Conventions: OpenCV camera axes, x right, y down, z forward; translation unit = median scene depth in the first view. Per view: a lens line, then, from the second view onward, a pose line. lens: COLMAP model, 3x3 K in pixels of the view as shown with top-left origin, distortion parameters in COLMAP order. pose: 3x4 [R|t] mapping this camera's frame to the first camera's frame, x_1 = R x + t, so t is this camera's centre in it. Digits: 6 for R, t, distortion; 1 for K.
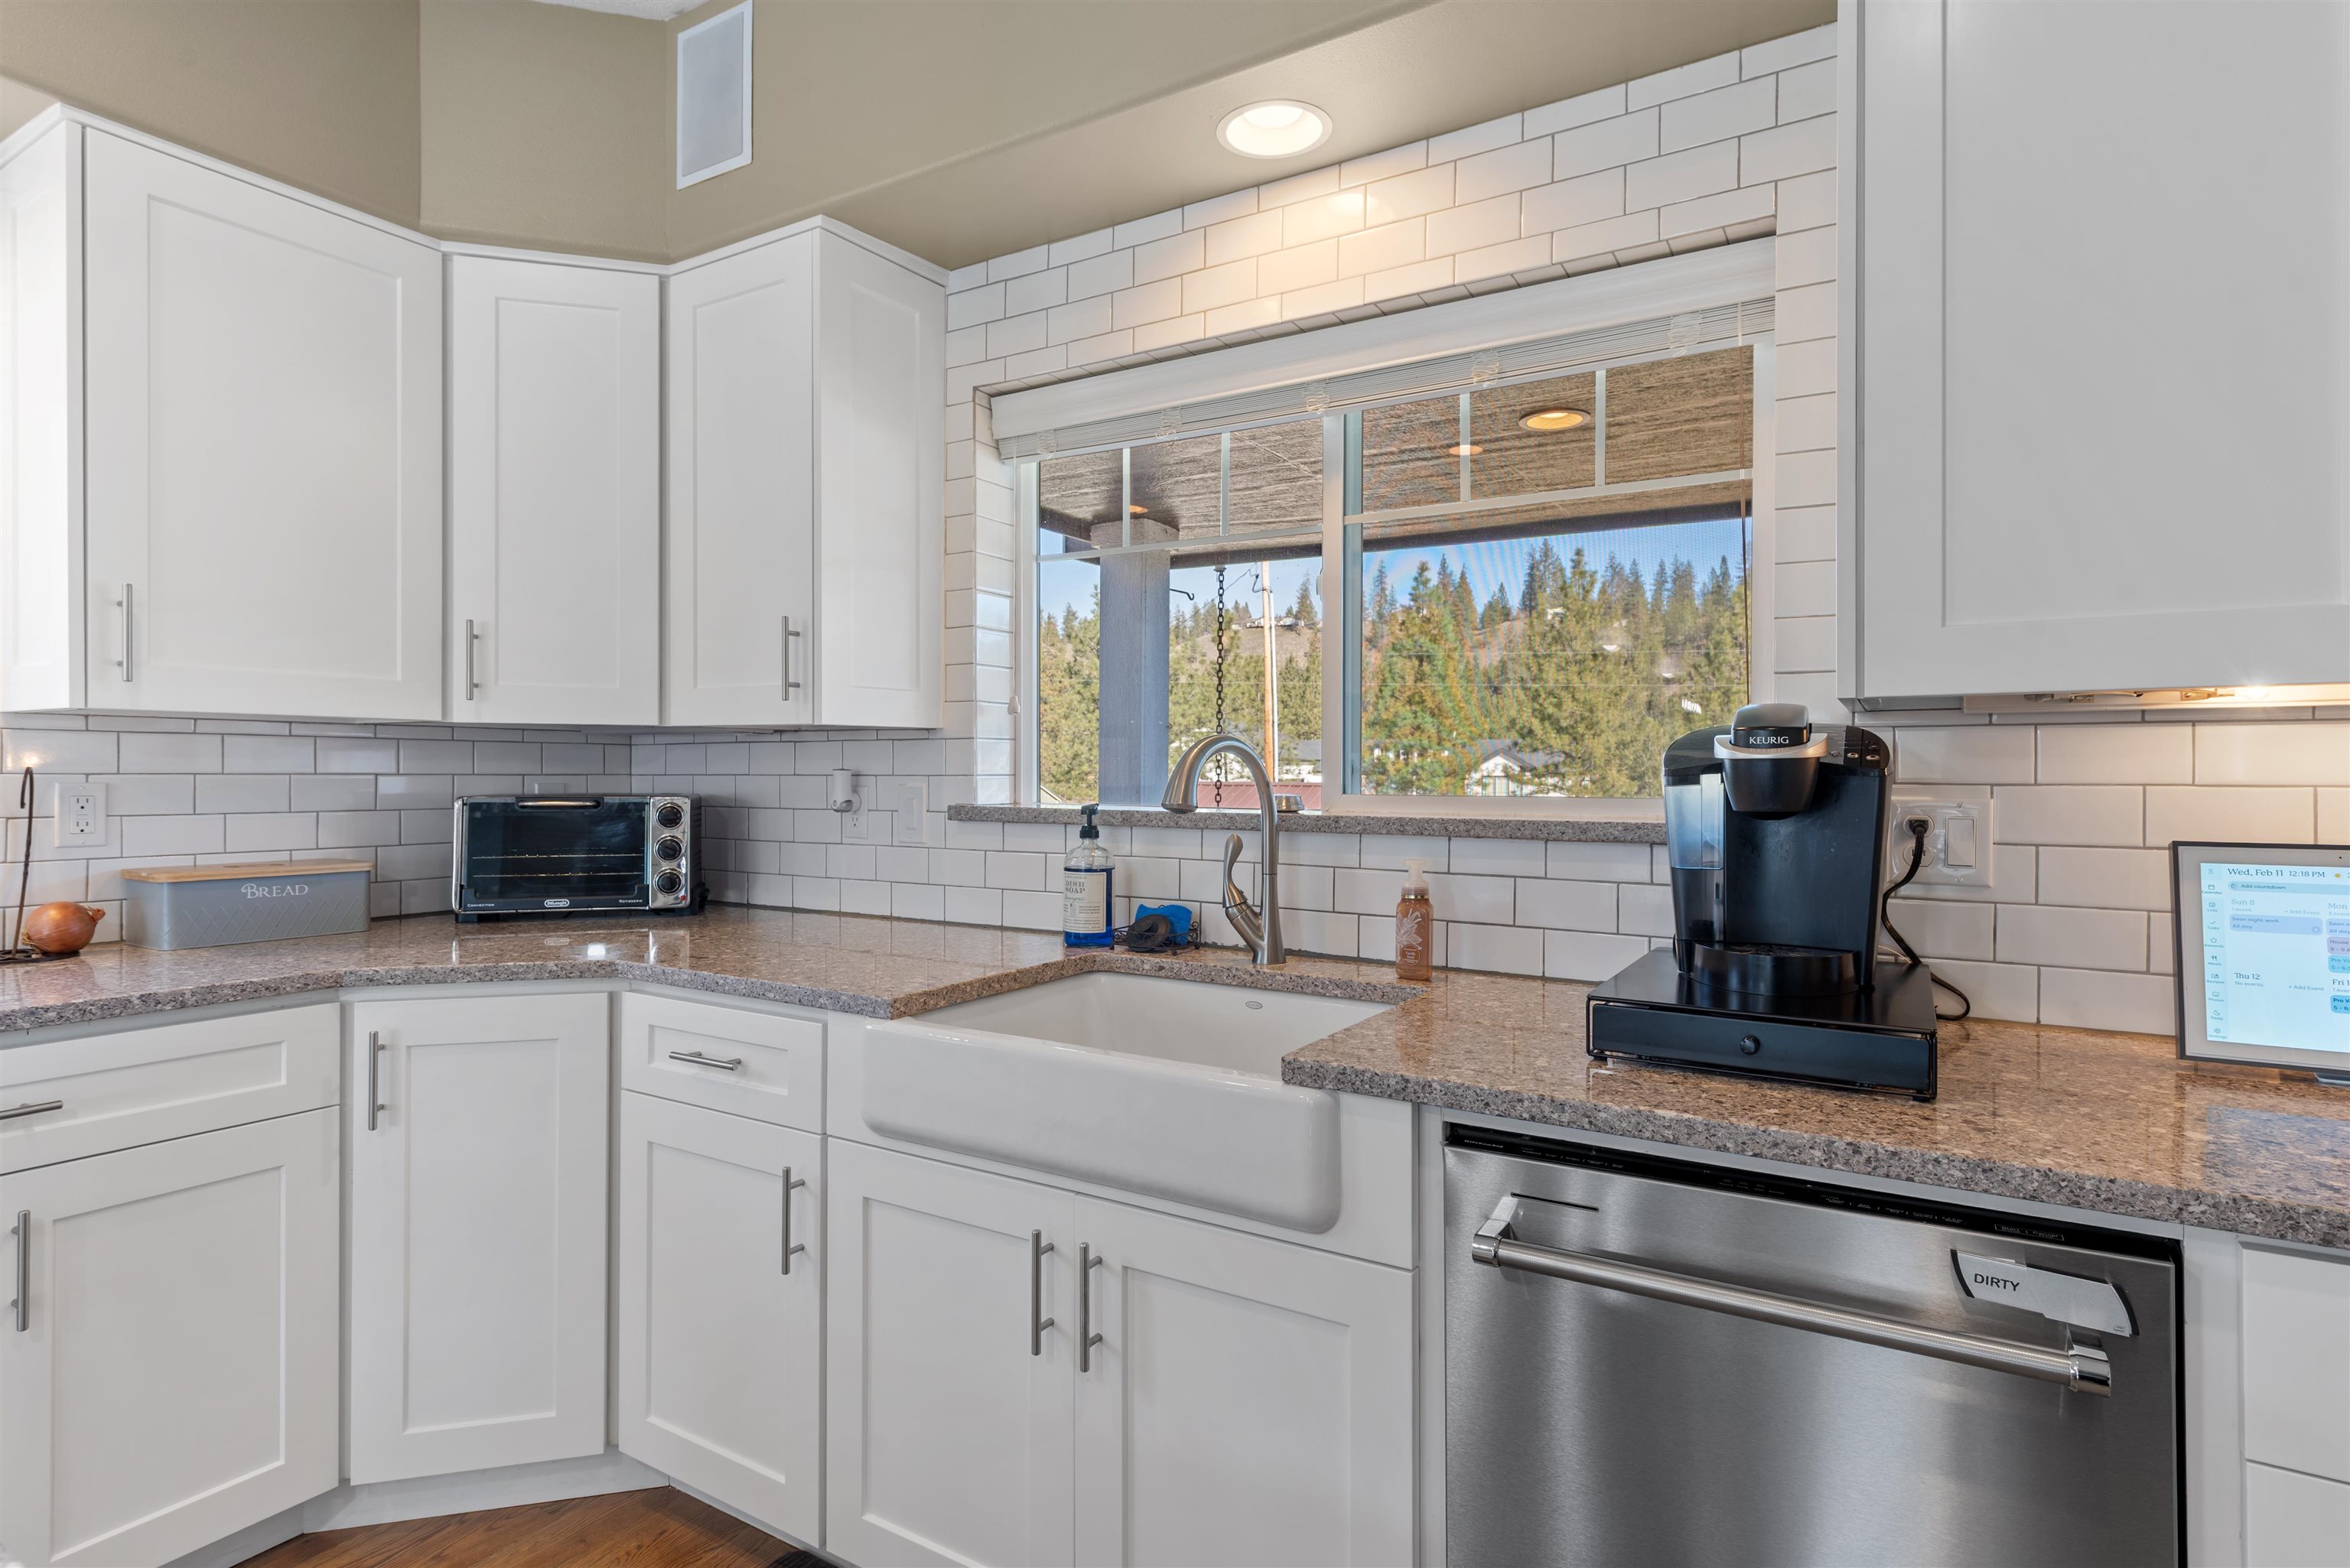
lens RADIAL K [[1201.0, 0, 1181.9], [0, 1201.0, 781.1], [0, 0, 1]] dist [0.001761, -0.000021]
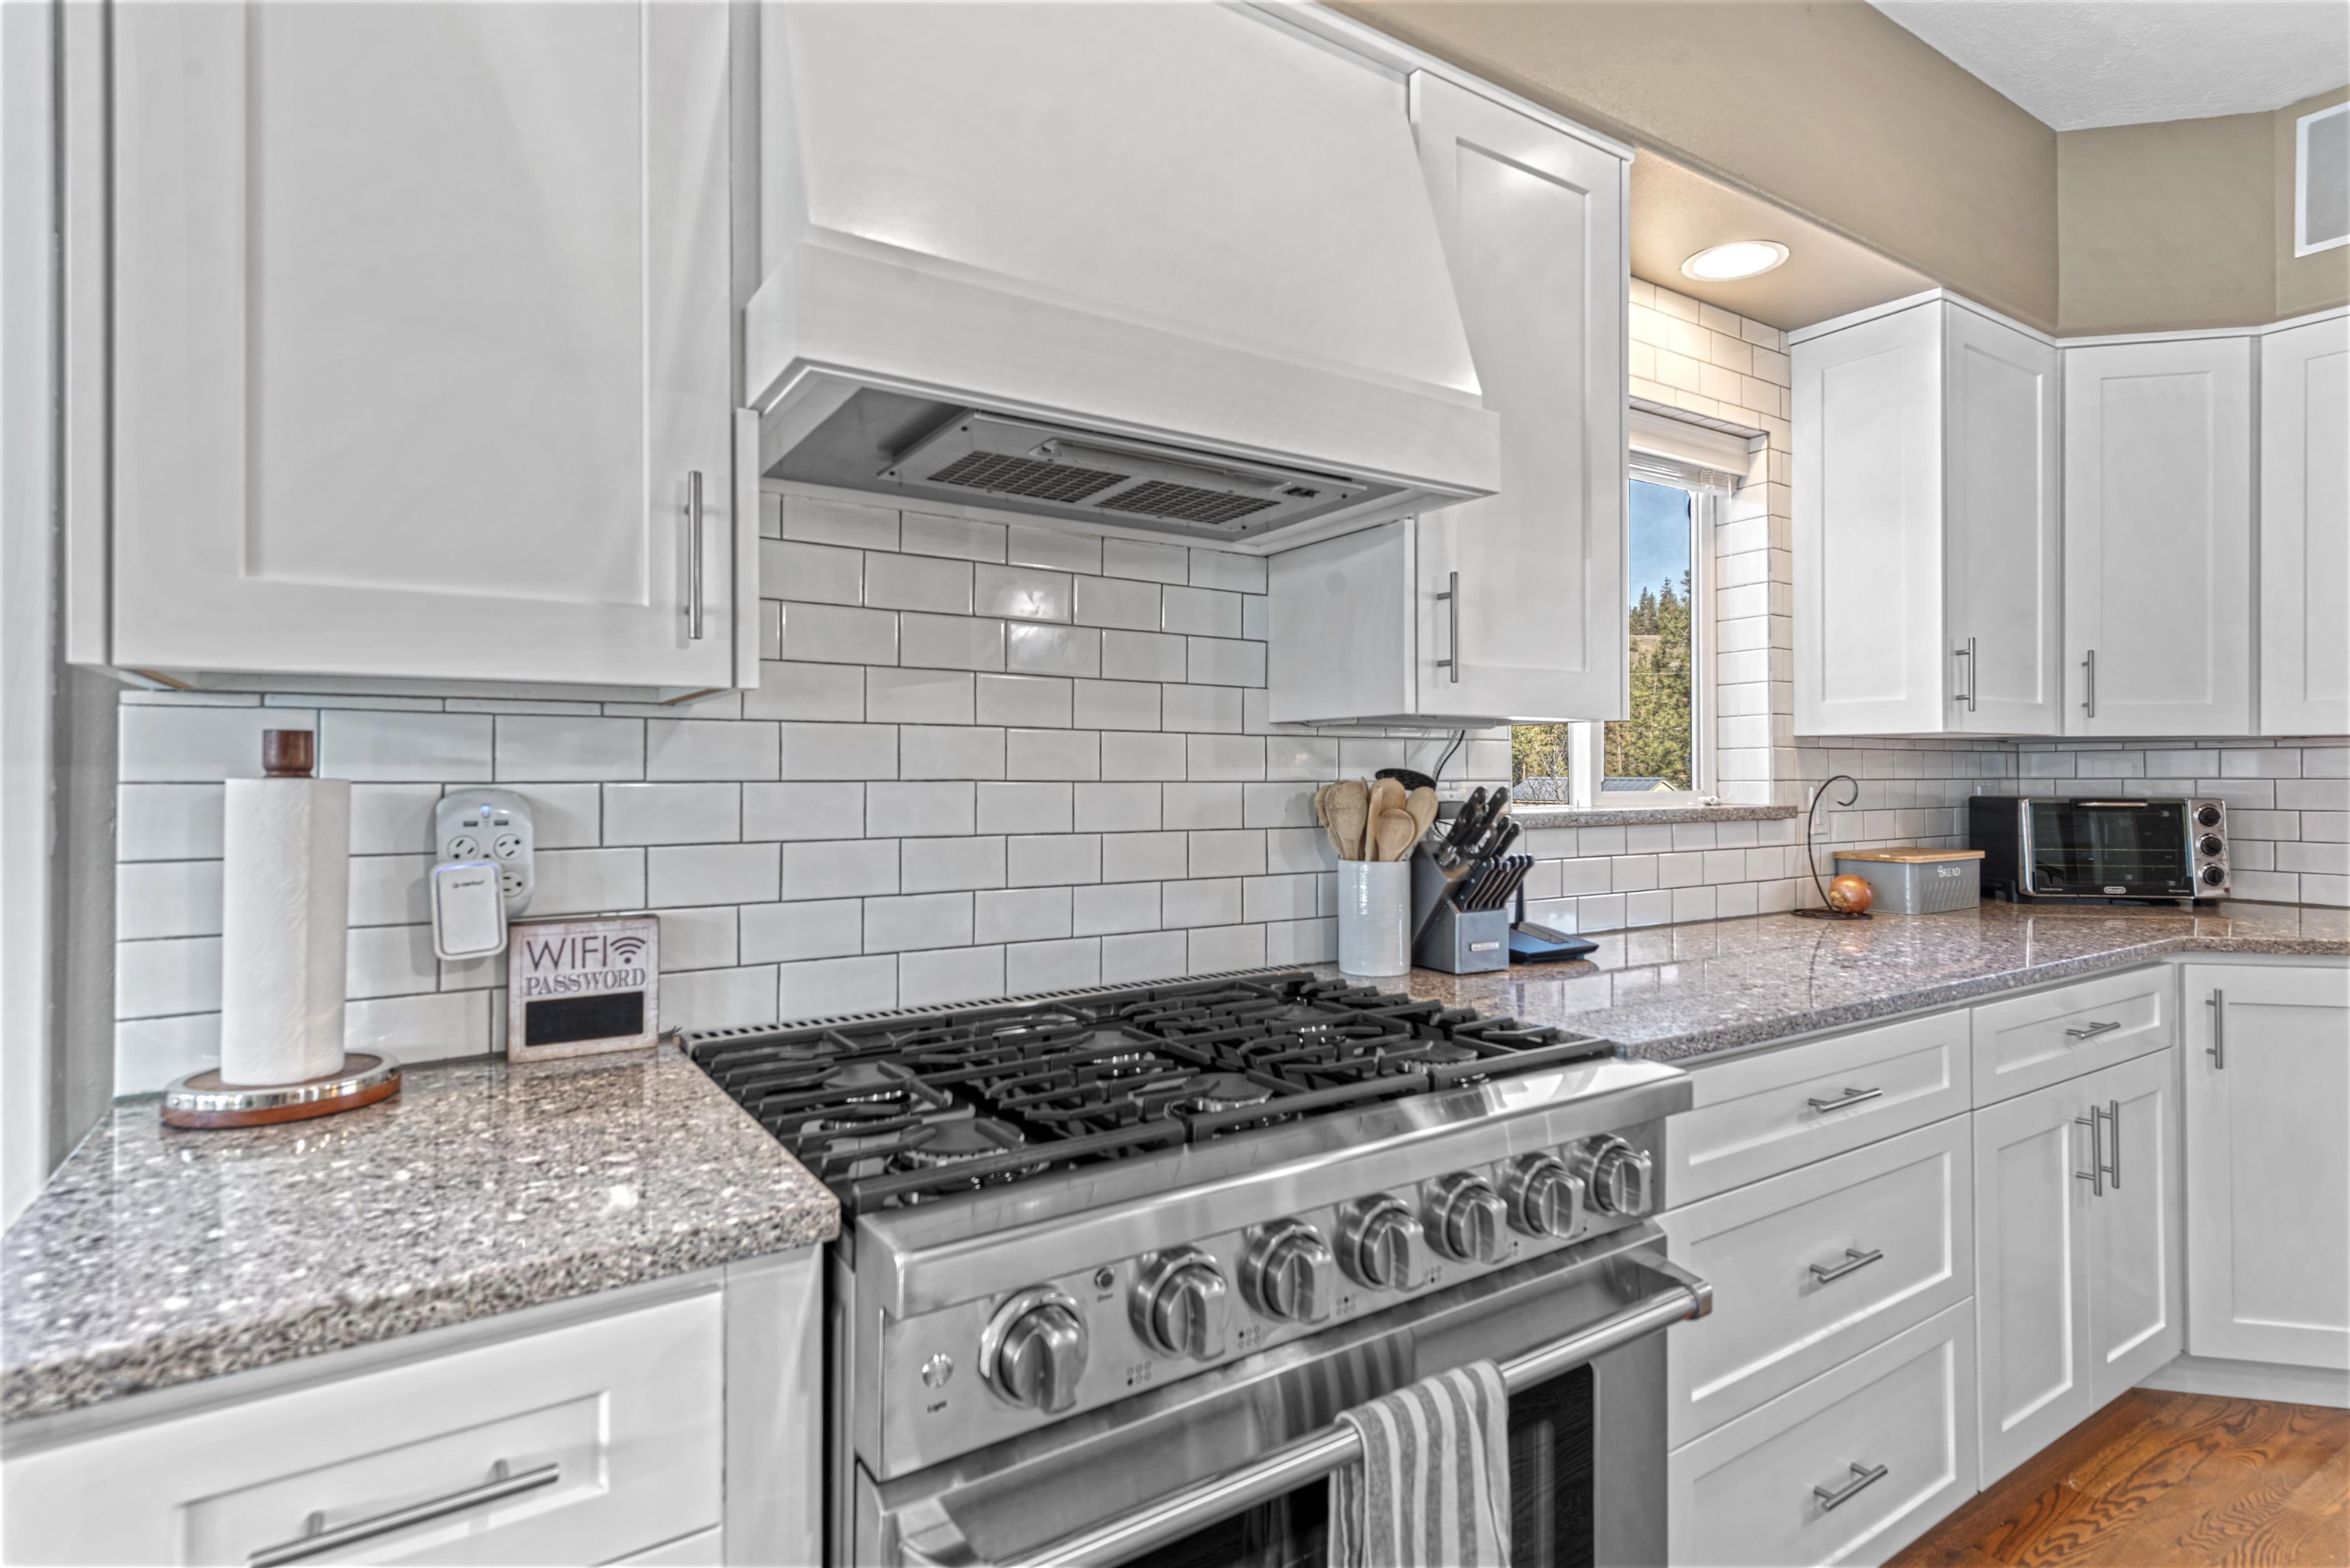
lens RADIAL K [[1188.7, 0, 1181.2], [0, 1188.7, 768.6], [0, 0, 1]] dist [0.001216, 0.000443]
pose [[0.901680, -0.008213, -0.432327, -0.907720], [0.003950, 0.999934, -0.010759, -0.007922], [0.432387, 0.007994, 0.901653, -0.463037]]
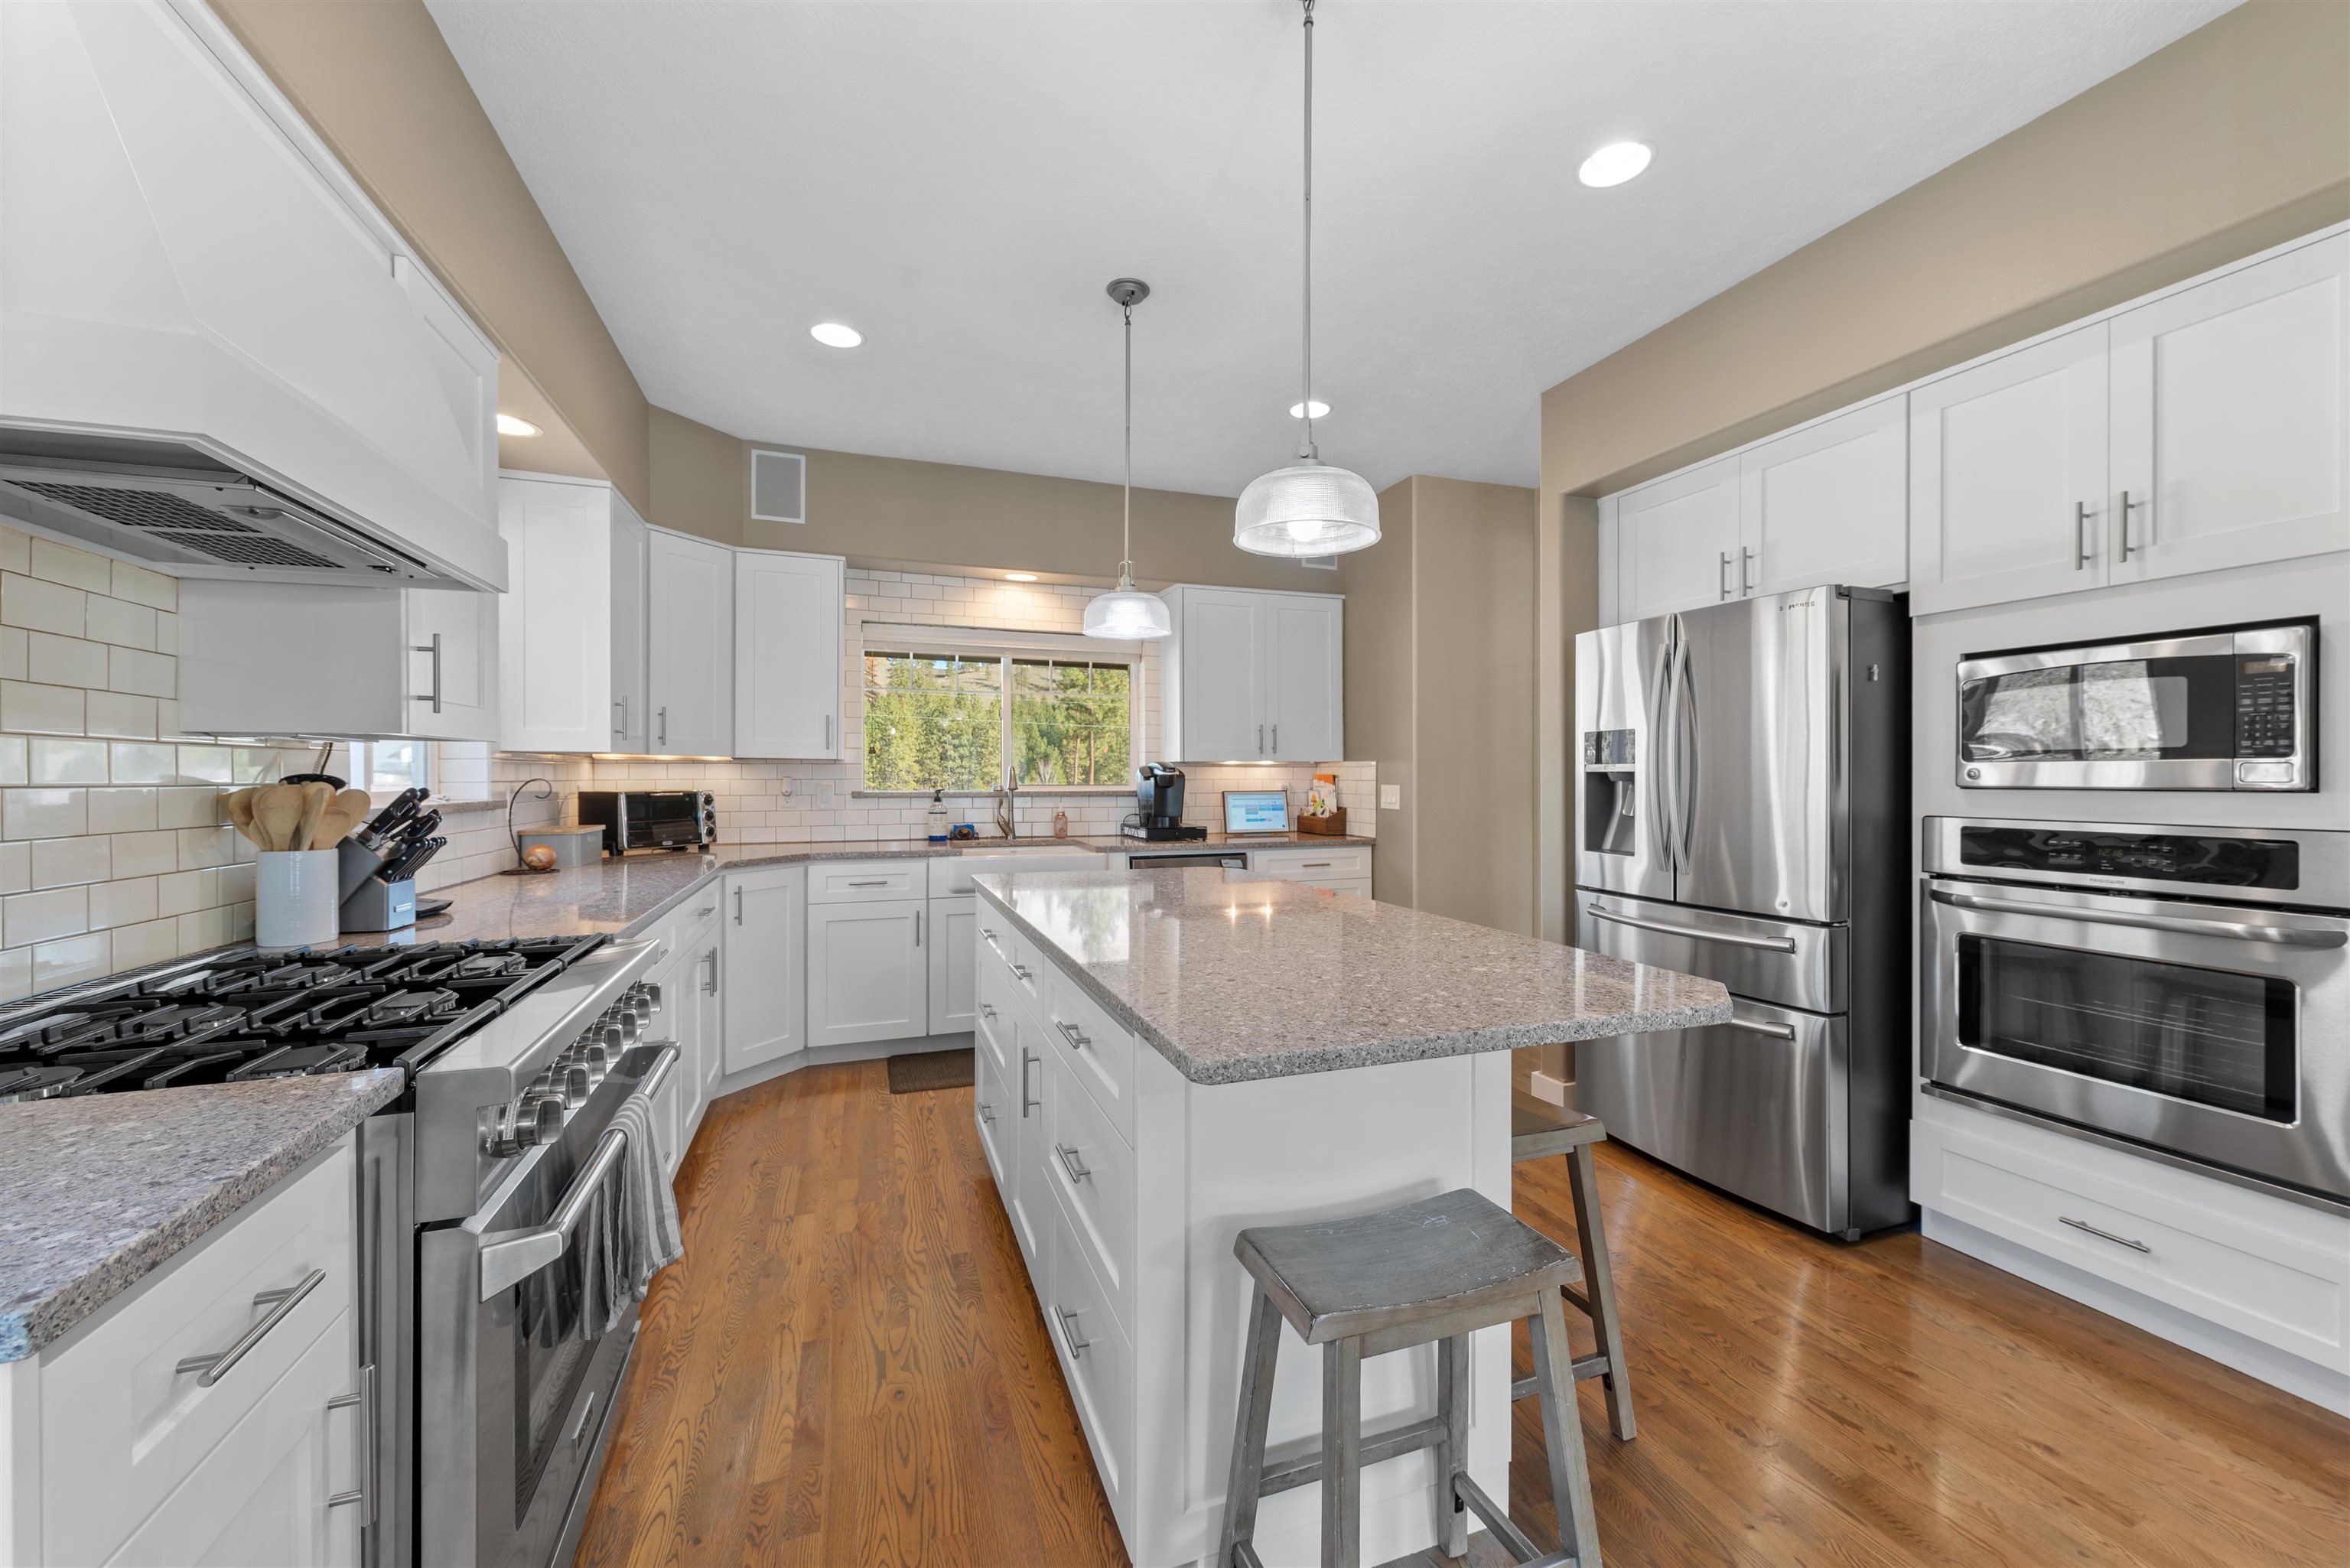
lens RADIAL K [[915.0, 0, 1180.0], [0, 915.0, 779.9], [0, 0, 1]] dist [0.001779, 0.000098]
pose [[0.638240, -0.007695, 0.769799, -1.262891], [0.005572, 0.999970, 0.005376, -0.010500], [-0.769817, 0.000858, 0.638264, -0.722853]]
